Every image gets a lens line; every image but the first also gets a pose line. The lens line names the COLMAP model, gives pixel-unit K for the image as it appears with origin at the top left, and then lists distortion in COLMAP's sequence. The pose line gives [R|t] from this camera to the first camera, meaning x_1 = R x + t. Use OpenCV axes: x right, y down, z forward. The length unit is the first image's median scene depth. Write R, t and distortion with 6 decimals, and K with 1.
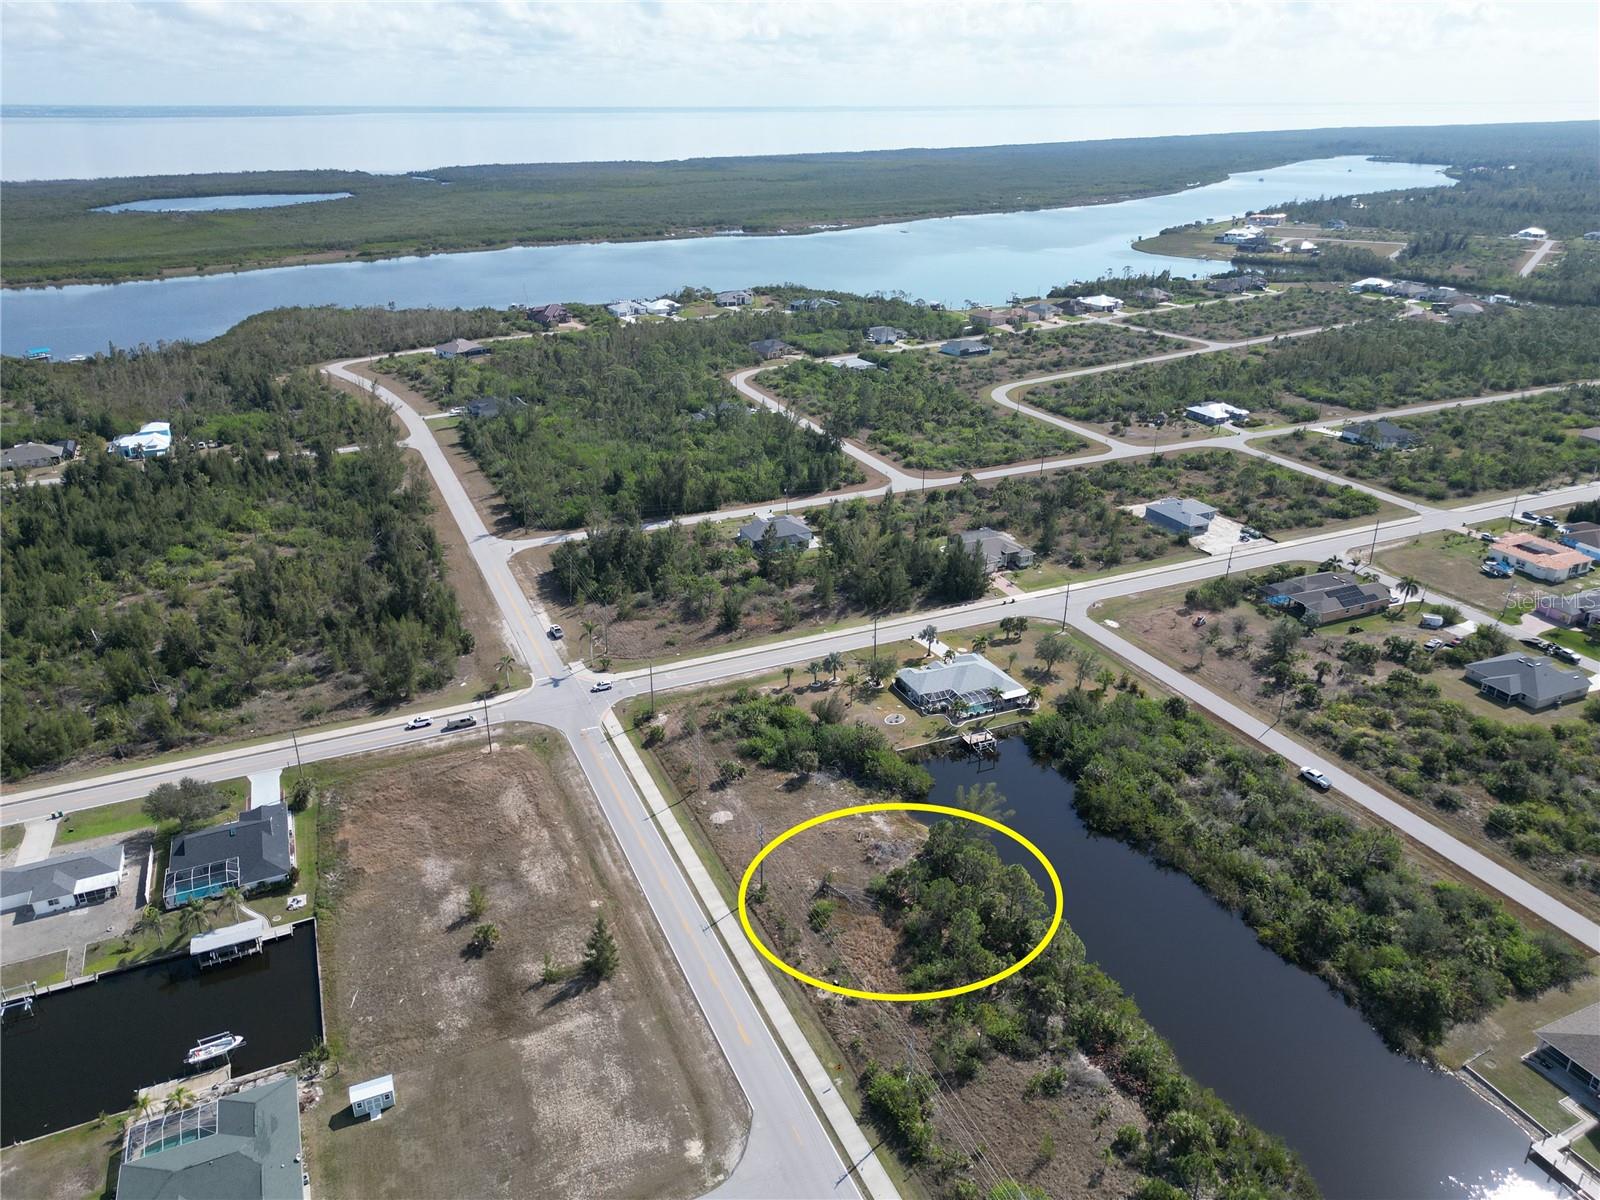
lens RADIAL K [[1132.5, 0, 800.0], [0, 1132.5, 600.0], [0, 0, 1]] dist [0.028392, -0.003925]
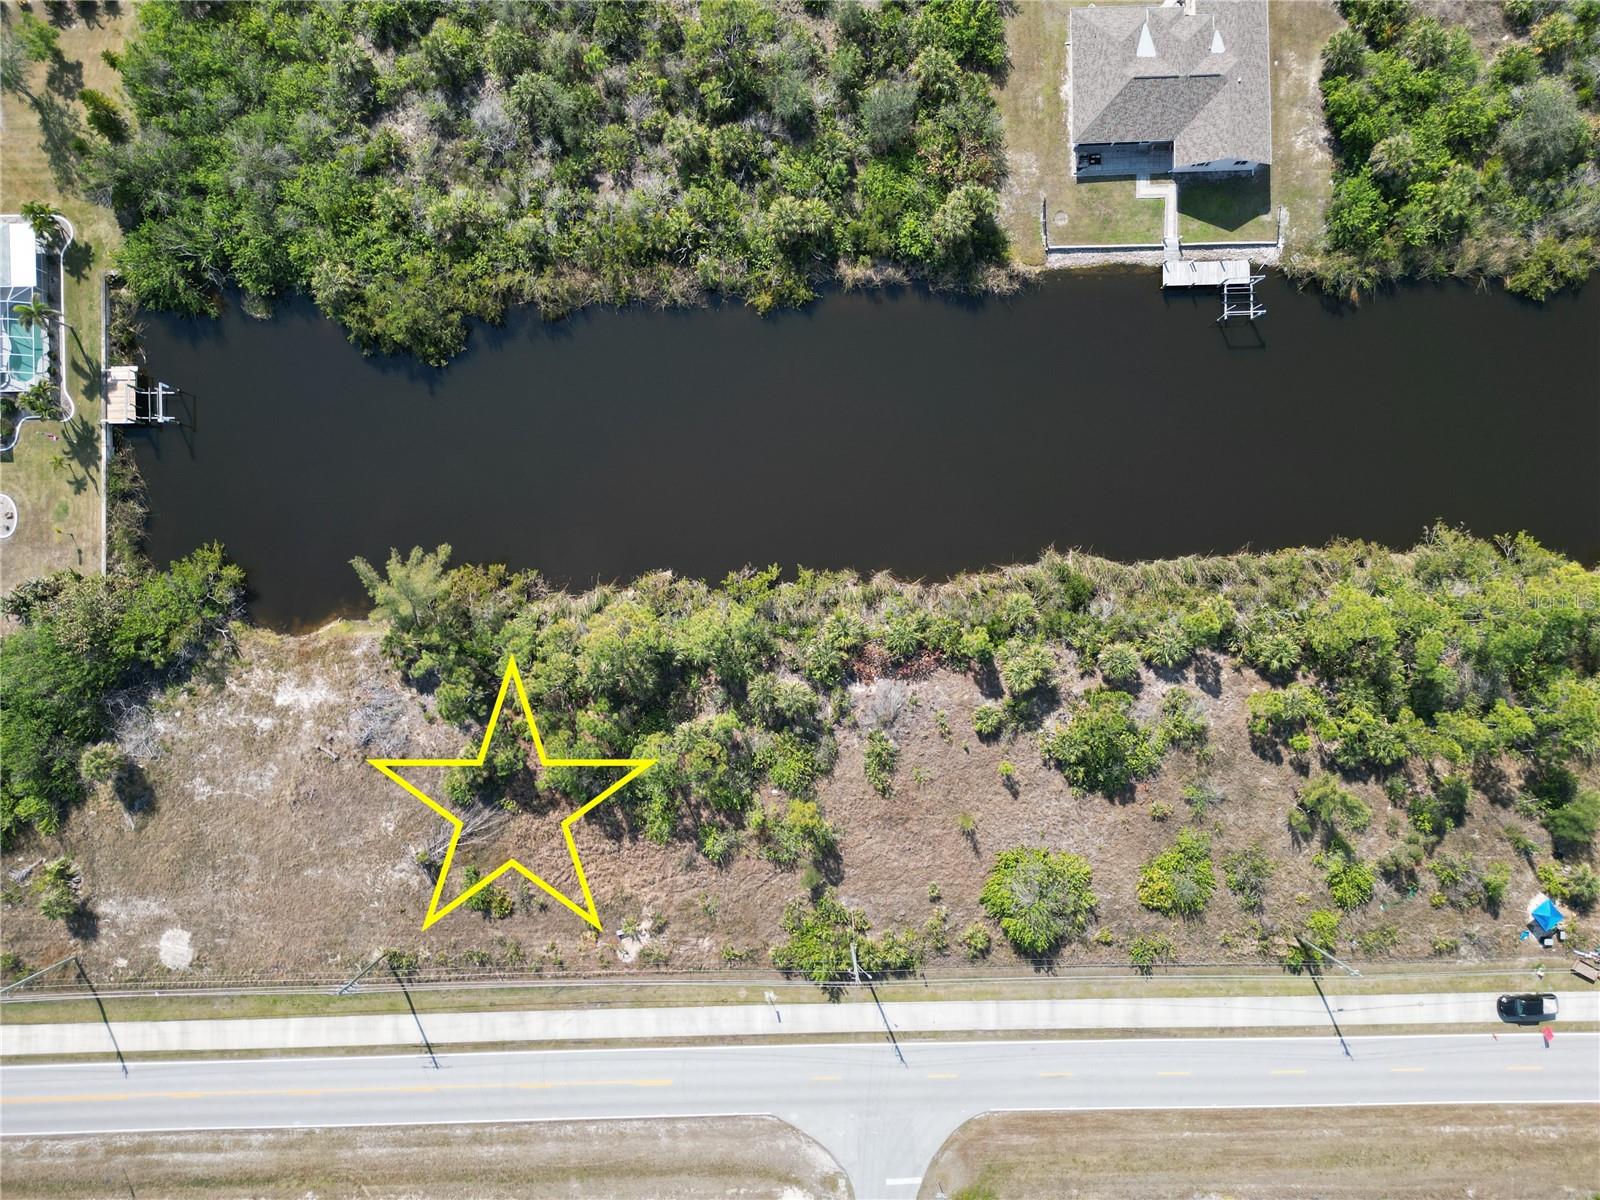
lens RADIAL K [[1132.5, 0, 800.0], [0, 1132.5, 600.0], [0, 0, 1]] dist [0.028392, -0.003925]
pose [[0.396661, -0.917878, 0.012651, 0.281279], [0.368134, 0.171684, 0.913784, -0.336296], [-0.840915, -0.357805, 0.406002, 0.745999]]
